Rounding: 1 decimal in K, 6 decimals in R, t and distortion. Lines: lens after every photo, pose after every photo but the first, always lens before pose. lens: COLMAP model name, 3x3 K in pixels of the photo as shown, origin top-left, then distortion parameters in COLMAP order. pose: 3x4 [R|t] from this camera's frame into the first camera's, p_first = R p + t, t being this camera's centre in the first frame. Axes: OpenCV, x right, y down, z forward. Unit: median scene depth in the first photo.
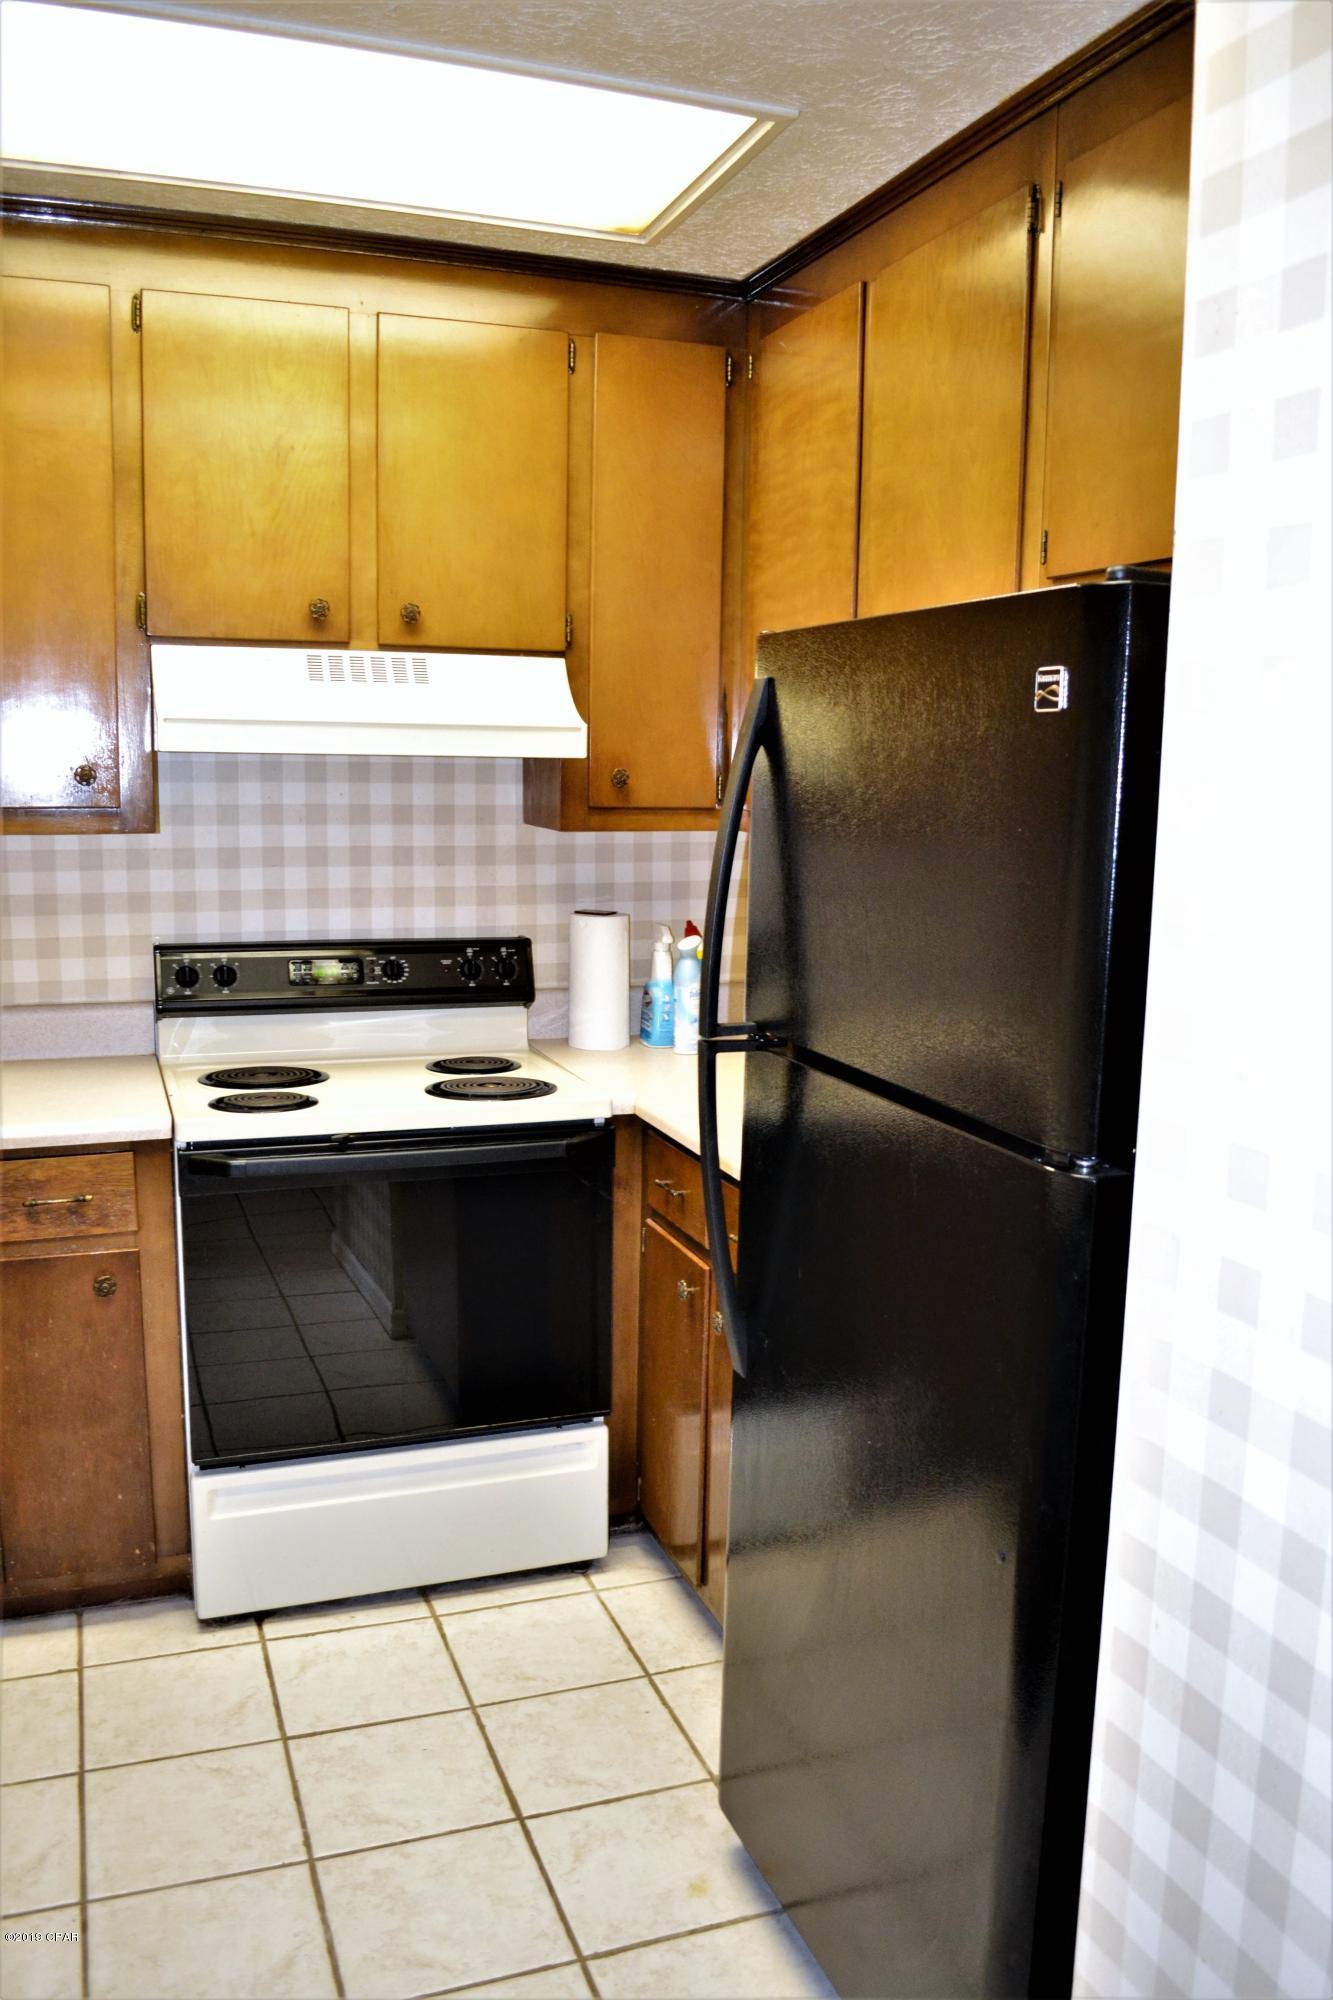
lens RADIAL K [[1587.3, 0, 674.9], [0, 1587.3, 1008.1], [0, 0, 1]] dist [-0.079743, 0.012262]
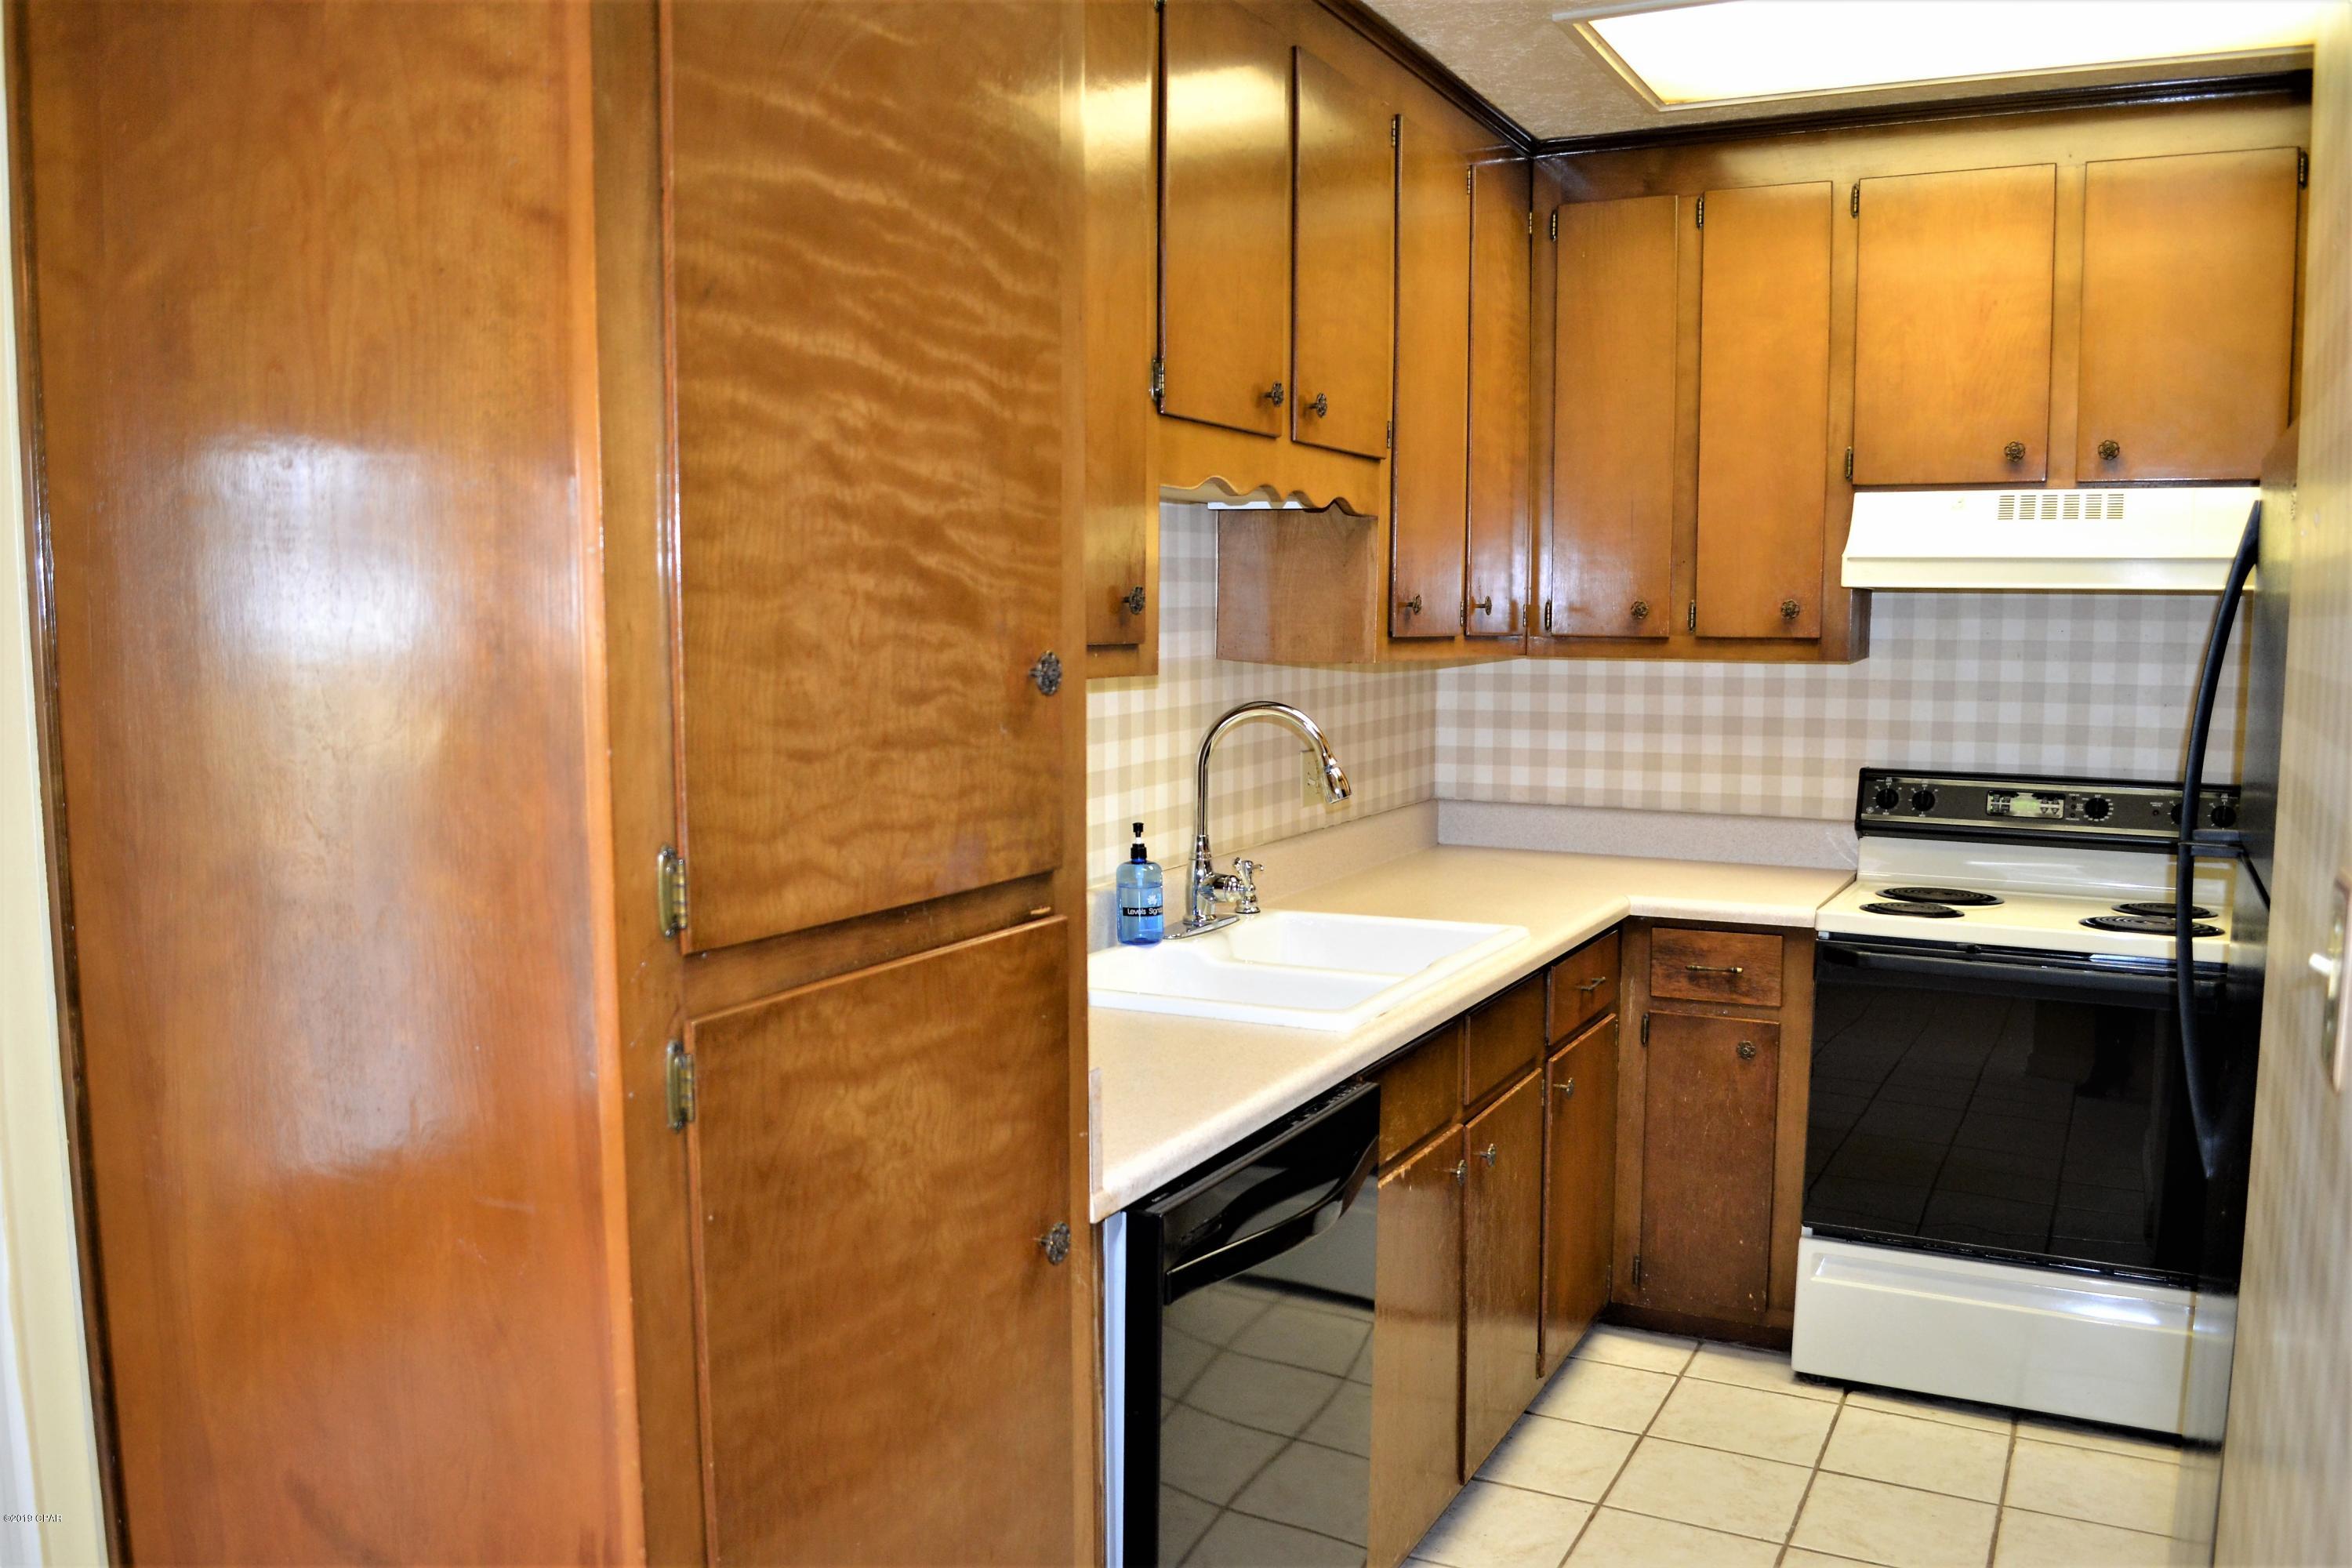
lens RADIAL K [[1866.7, 0, 1167.8], [0, 1866.7, 788.6], [0, 0, 1]] dist [-0.079743, 0.012262]
pose [[0.667359, 0.057650, -0.742502, 0.315172], [-0.107287, 0.994042, -0.019248, 0.053579], [0.736968, 0.092506, 0.669567, -0.212488]]
